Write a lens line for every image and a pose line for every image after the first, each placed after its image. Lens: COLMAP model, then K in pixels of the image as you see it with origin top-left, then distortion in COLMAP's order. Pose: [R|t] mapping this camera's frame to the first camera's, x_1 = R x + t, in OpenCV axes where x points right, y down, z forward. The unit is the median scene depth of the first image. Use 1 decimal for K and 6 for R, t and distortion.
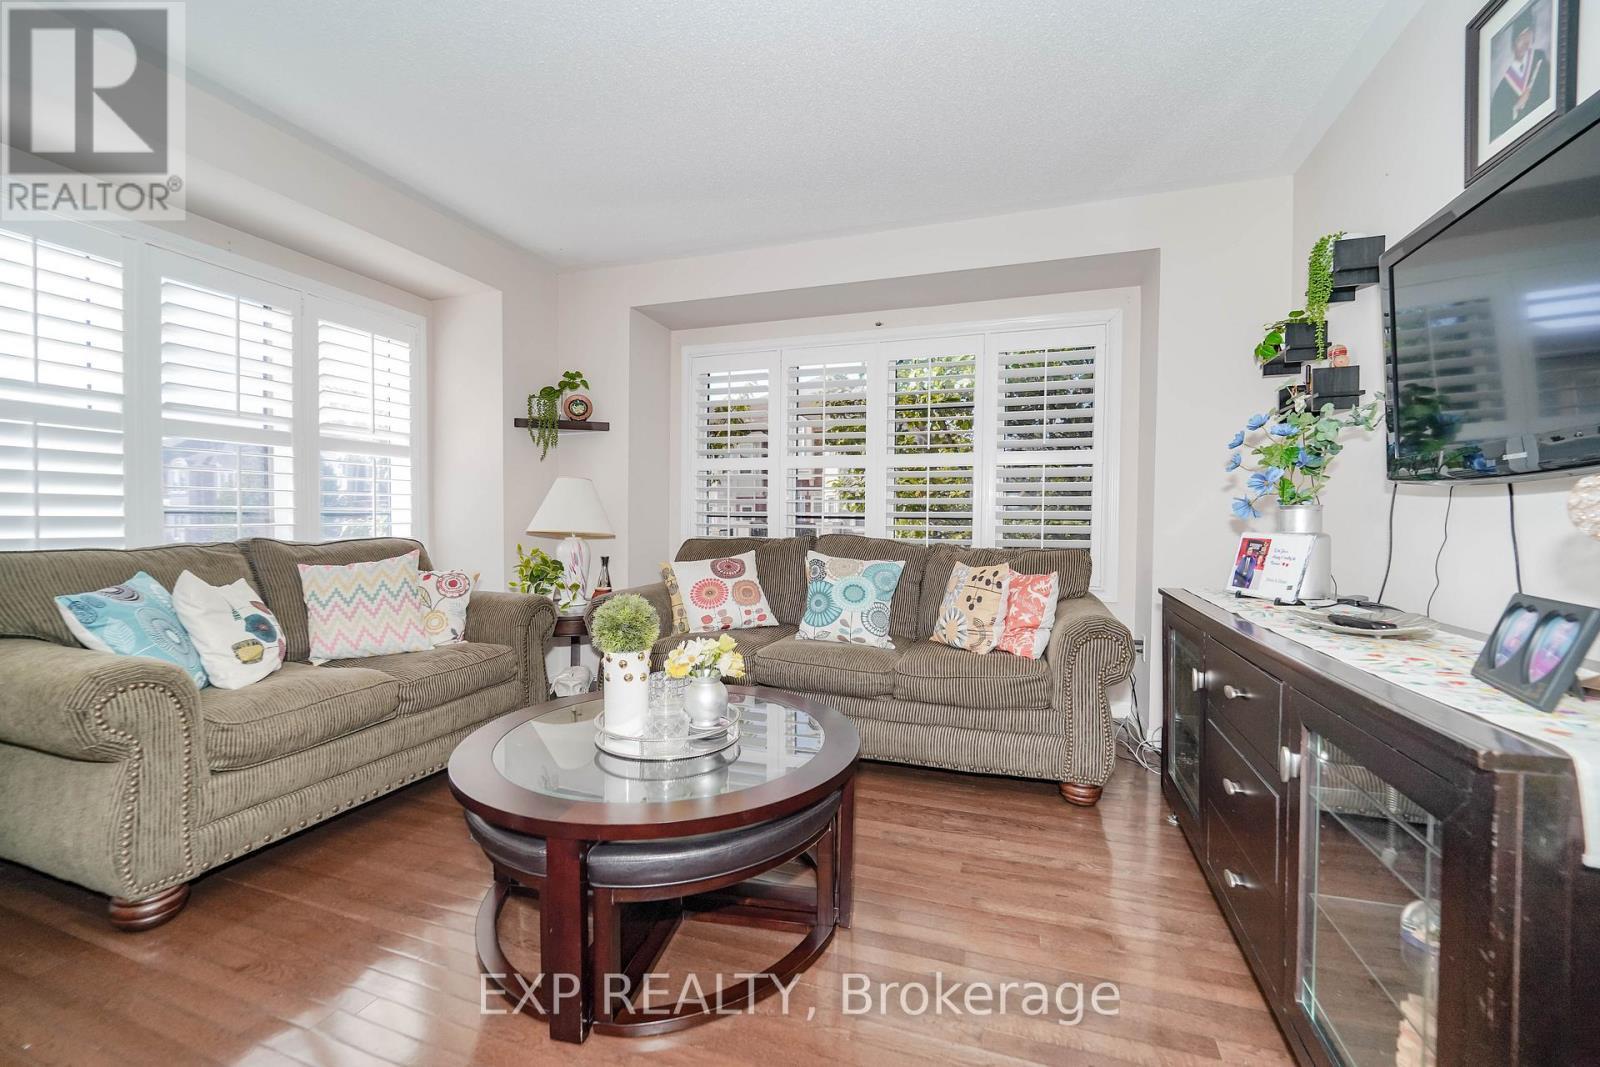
lens RADIAL K [[657.9, 0, 797.4], [0, 657.9, 528.8], [0, 0, 1]] dist [-0.020391, 0.002258]
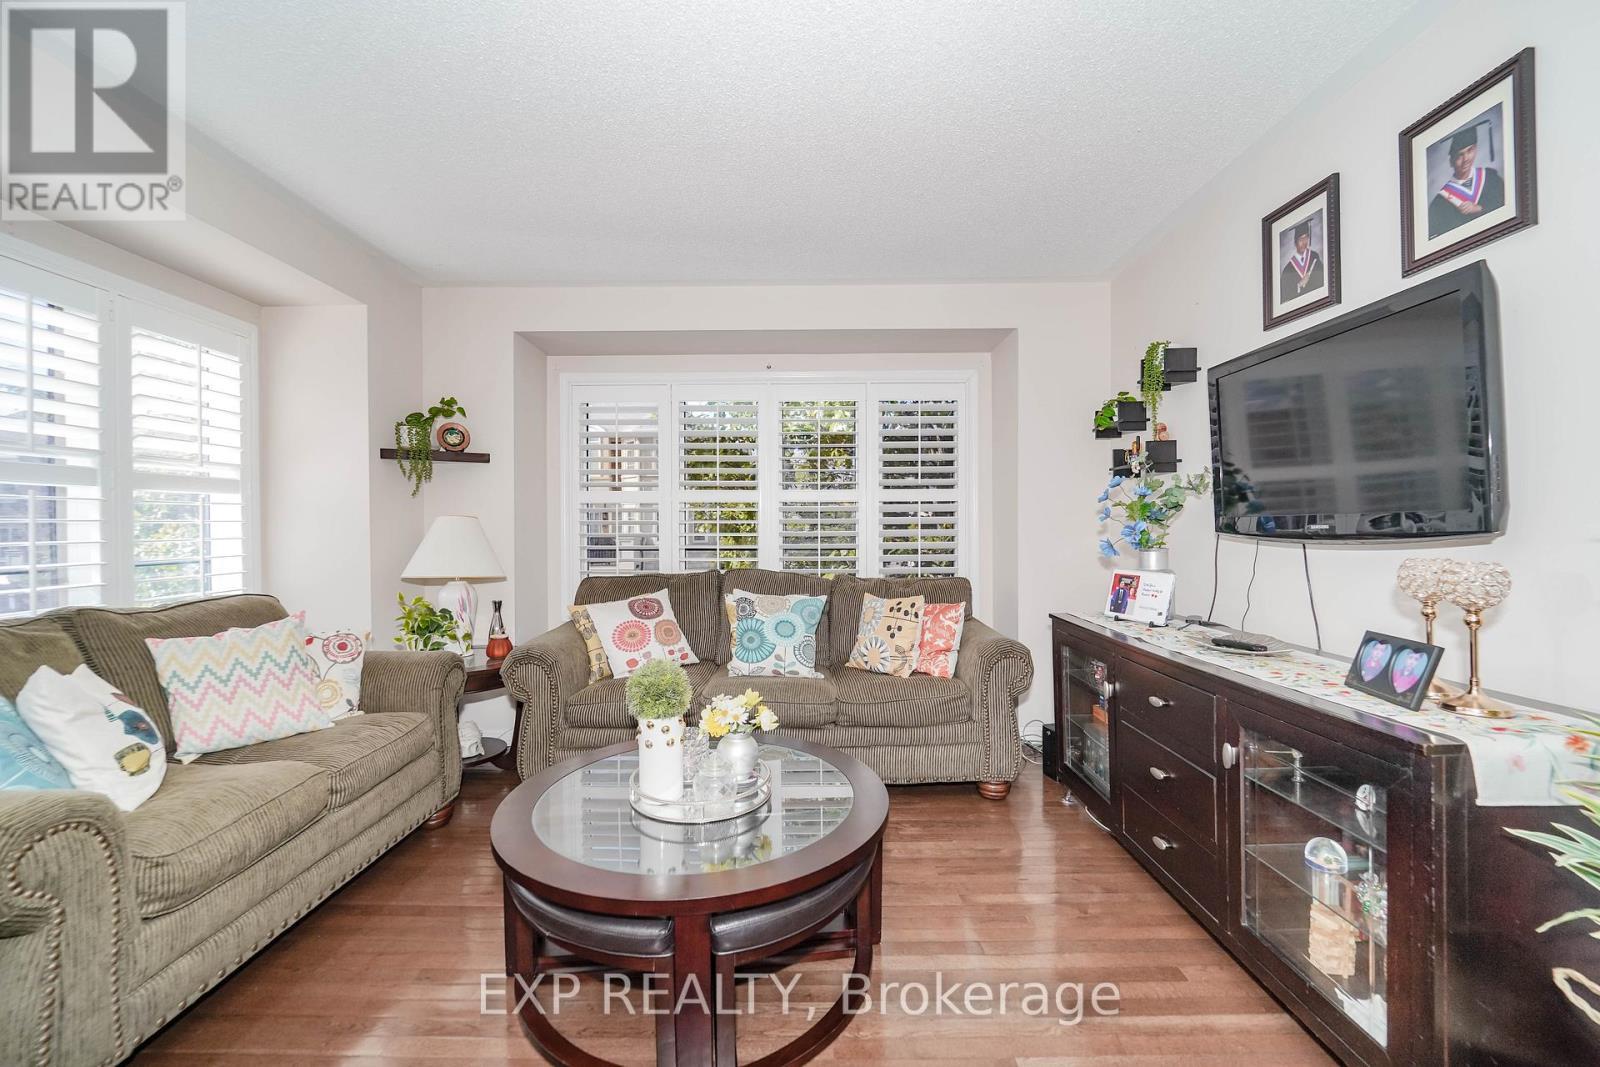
lens RADIAL K [[657.9, 0, 796.5], [0, 657.9, 525.4], [0, 0, 1]] dist [-0.020391, 0.002258]
pose [[0.946426, -0.012979, 0.322659, -0.285014], [0.018534, 0.999728, -0.014149, -0.065091], [-0.322388, 0.019371, 0.946409, -0.019515]]
